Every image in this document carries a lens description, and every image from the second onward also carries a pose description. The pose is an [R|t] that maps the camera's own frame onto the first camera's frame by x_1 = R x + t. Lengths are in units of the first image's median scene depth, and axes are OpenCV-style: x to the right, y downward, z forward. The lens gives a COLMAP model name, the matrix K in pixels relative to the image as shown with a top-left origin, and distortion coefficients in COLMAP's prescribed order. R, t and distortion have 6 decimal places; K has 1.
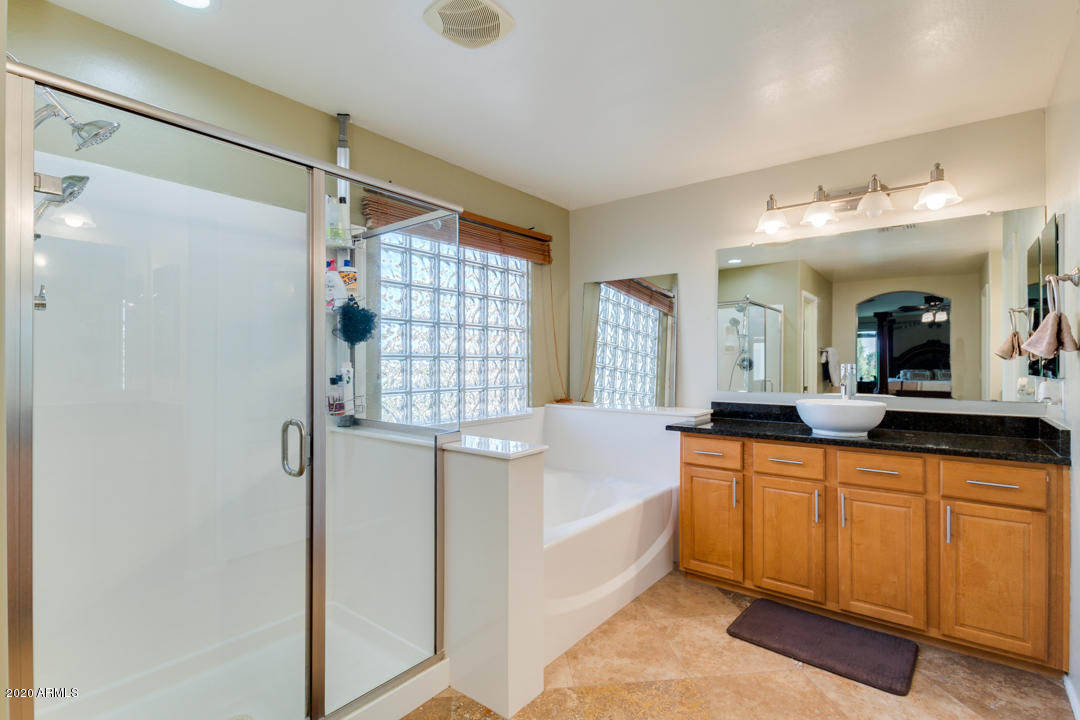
lens RADIAL K [[503.2, 0, 535.5], [0, 503.2, 361.7], [0, 0, 1]] dist [0.001836, -0.002346]
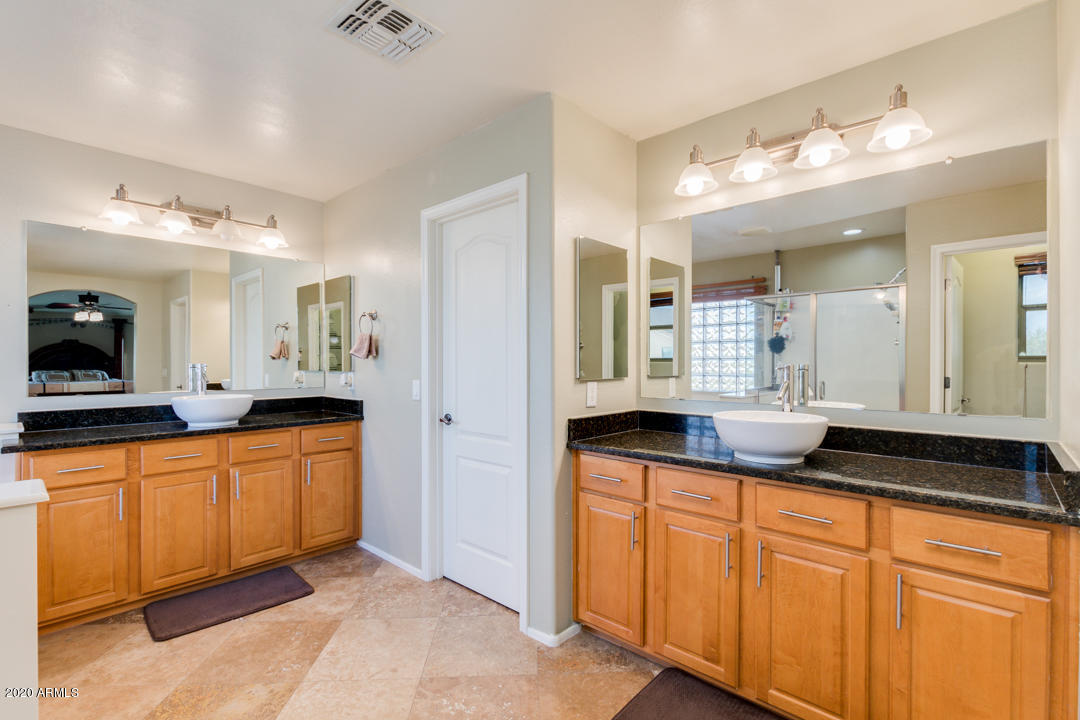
lens RADIAL K [[503.2, 0, 533.5], [0, 503.2, 362.6], [0, 0, 1]] dist [0.001836, -0.002346]
pose [[0.083384, -0.003003, 0.996513, -0.486777], [0.001842, 0.999994, 0.002859, 0.000721], [-0.996516, 0.001597, 0.083389, 0.185296]]
